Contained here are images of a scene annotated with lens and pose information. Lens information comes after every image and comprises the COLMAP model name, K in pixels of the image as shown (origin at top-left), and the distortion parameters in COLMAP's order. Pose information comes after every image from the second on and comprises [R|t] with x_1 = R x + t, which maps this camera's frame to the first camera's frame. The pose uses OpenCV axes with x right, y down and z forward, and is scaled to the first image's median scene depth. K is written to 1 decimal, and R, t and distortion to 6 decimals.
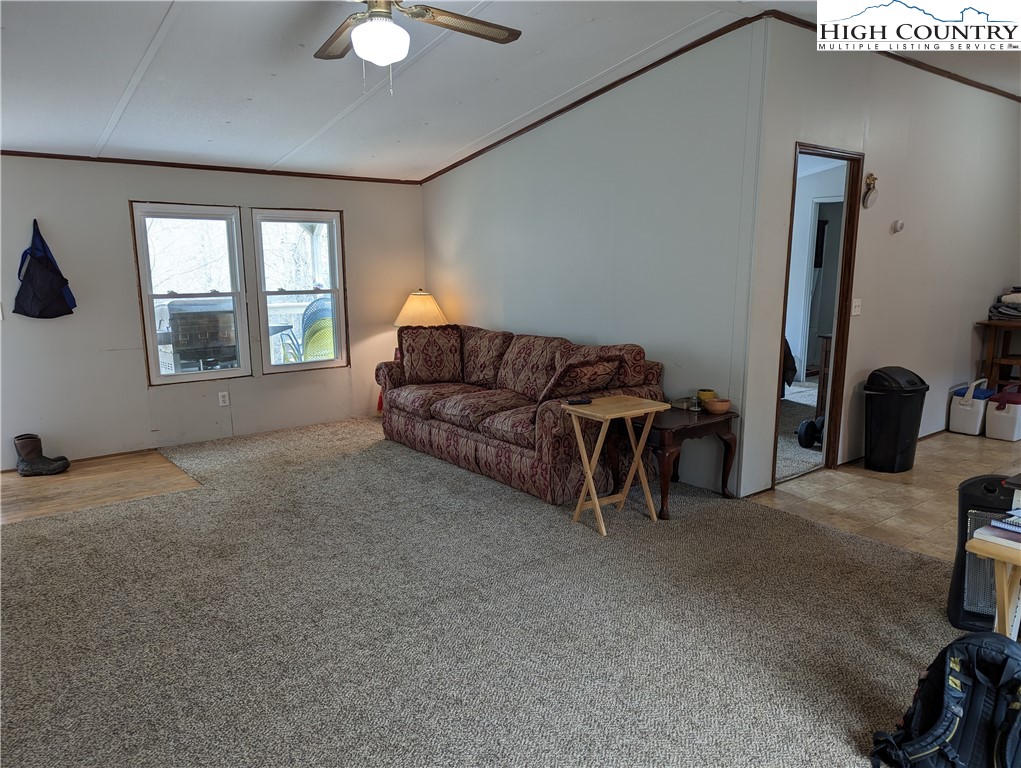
lens RADIAL K [[719.9, 0, 511.5], [0, 719.9, 393.3], [0, 0, 1]] dist [0.055305, -0.049680]
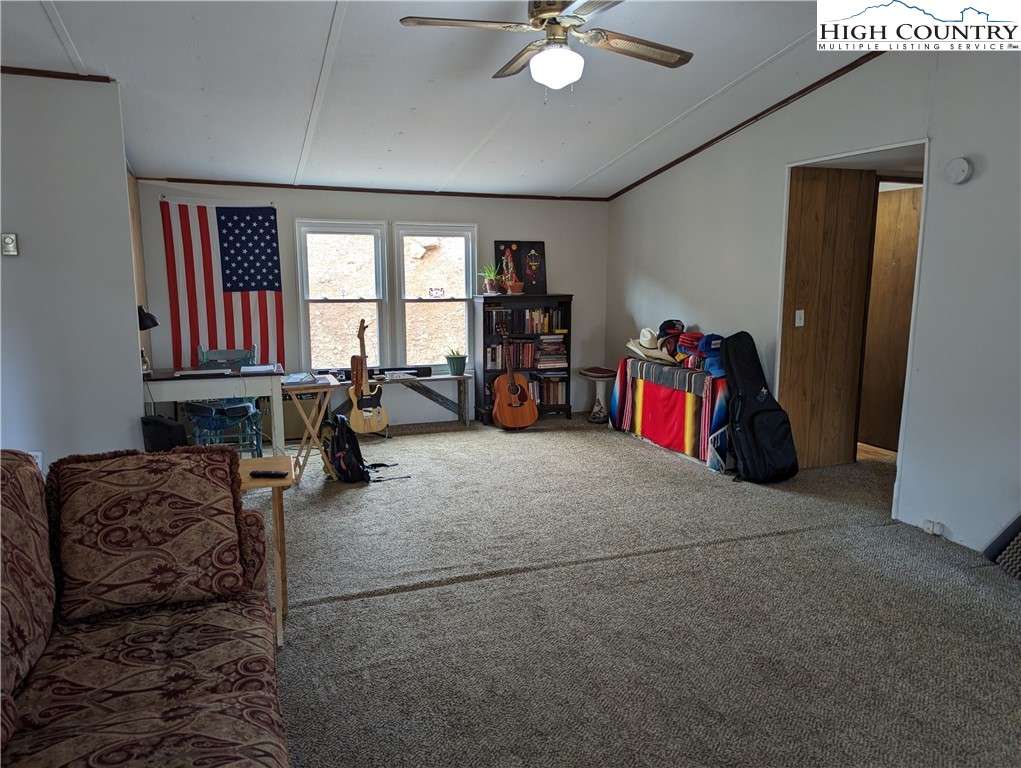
lens RADIAL K [[719.9, 0, 500.1], [0, 719.9, 383.2], [0, 0, 1]] dist [0.055305, -0.049680]
pose [[-0.950627, -0.050980, 0.306120, -0.258174], [0.054077, 0.944111, 0.325161, -0.227952], [-0.305588, 0.325661, -0.894741, 1.225845]]
